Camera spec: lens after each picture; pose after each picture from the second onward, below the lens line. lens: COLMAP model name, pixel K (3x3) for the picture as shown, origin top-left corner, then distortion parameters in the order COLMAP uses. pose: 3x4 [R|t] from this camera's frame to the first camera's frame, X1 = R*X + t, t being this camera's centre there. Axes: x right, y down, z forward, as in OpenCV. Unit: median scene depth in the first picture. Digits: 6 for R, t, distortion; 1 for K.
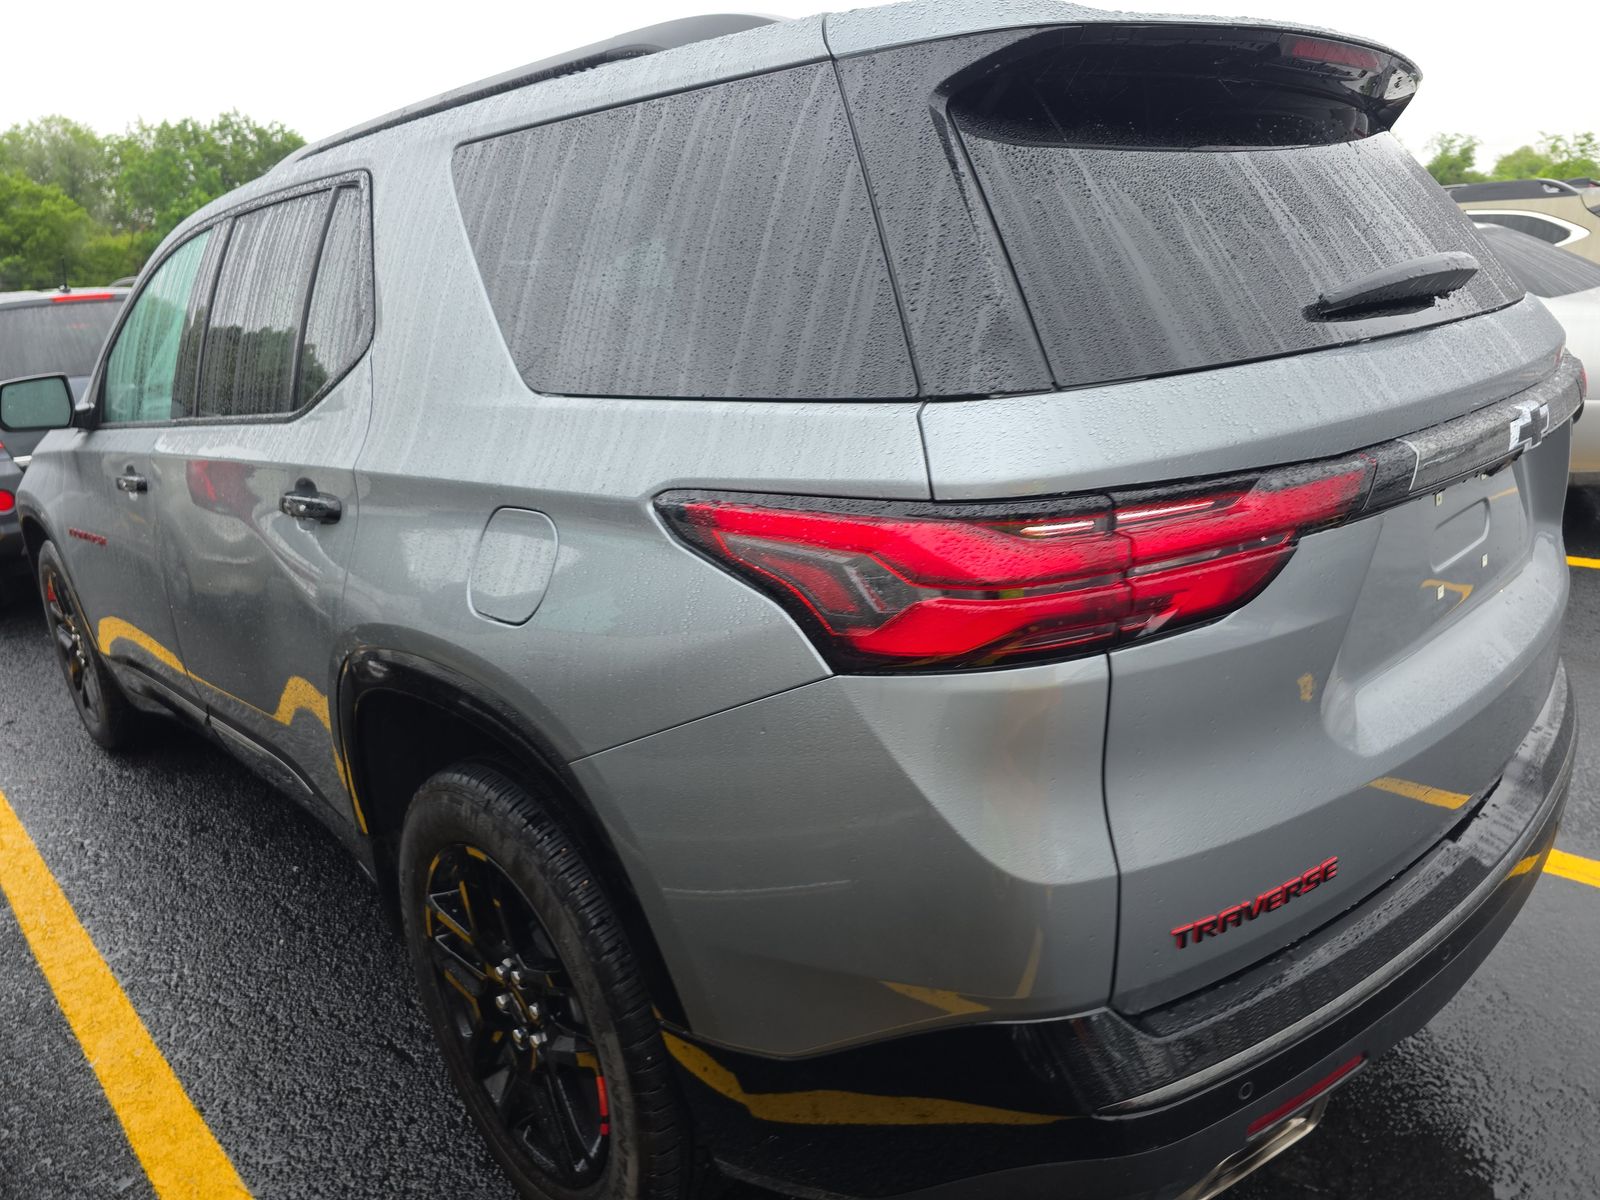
lens RADIAL K [[1074.8, 0, 800.0], [0, 1074.8, 600.0], [0, 0, 1]] dist [0.072679, -0.059261]
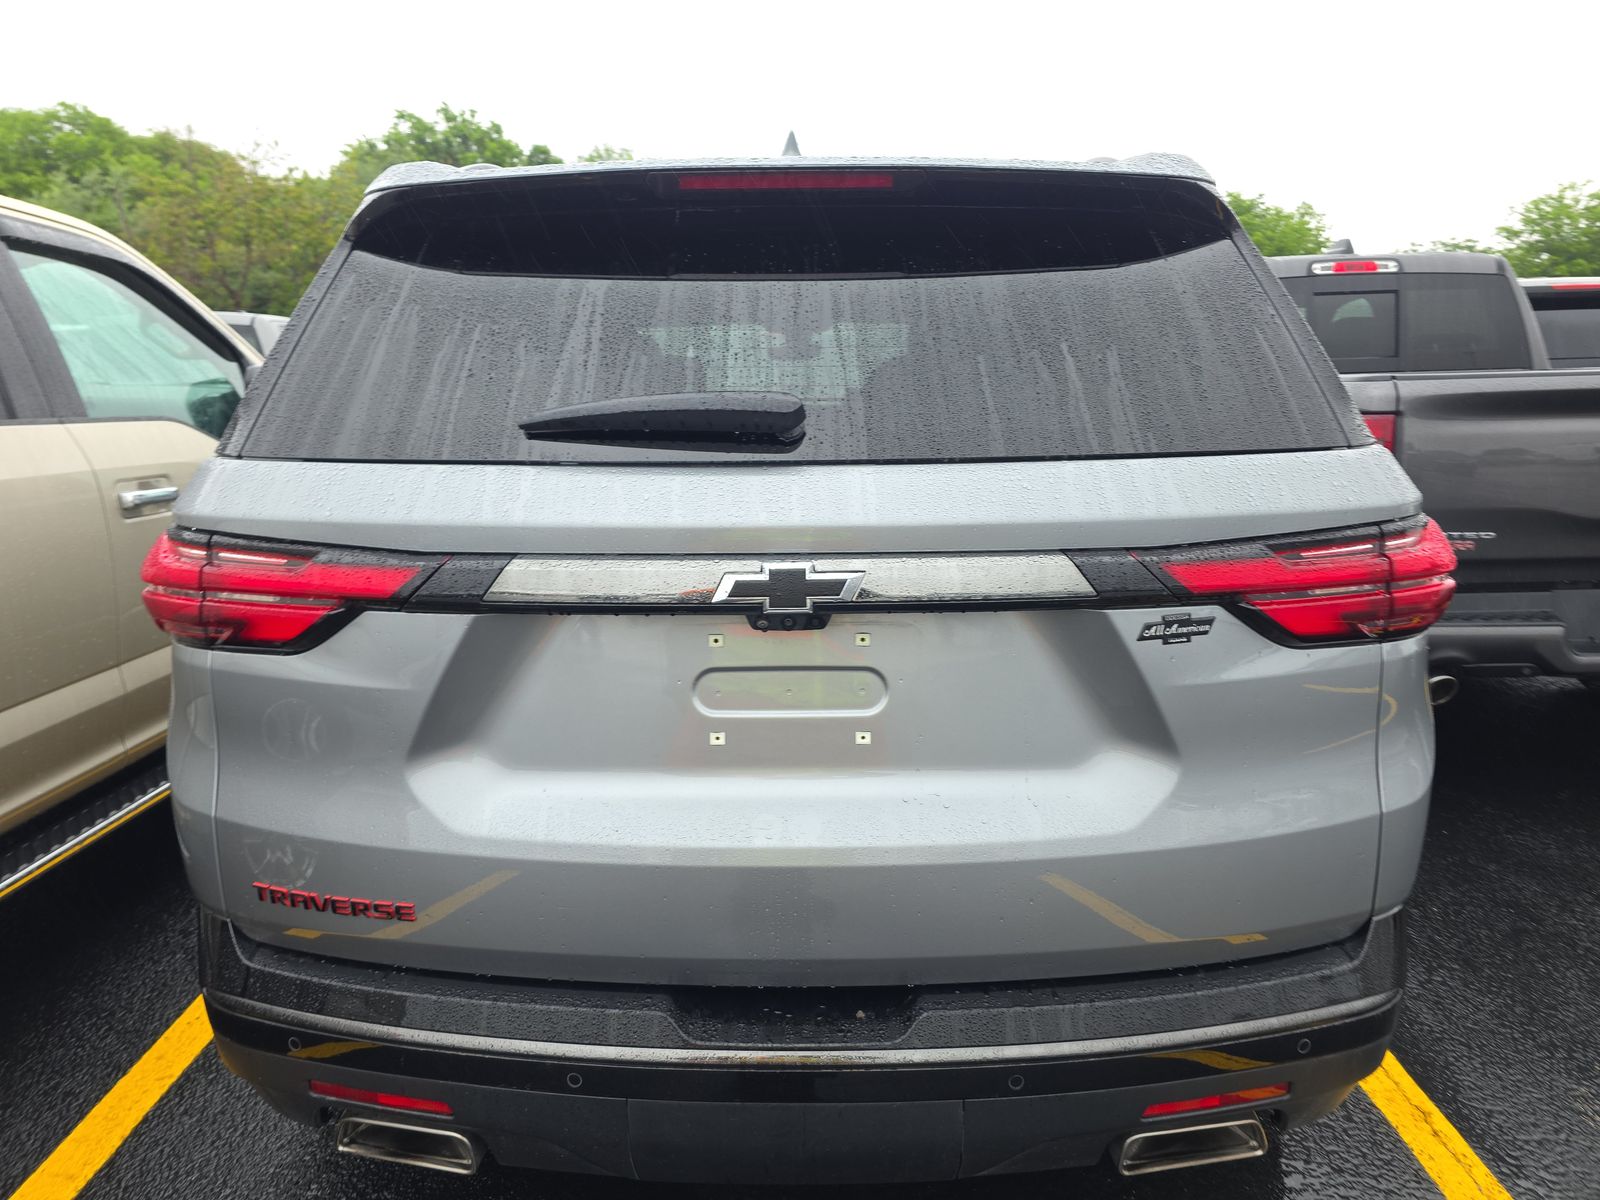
lens RADIAL K [[1074.8, 0, 800.0], [0, 1074.8, 600.0], [0, 0, 1]] dist [0.072679, -0.059261]
pose [[0.696864, 0.217950, -0.683285, 1.564592], [-0.236028, 0.969331, 0.068472, -0.256137], [0.677253, 0.113559, 0.726934, 0.445041]]
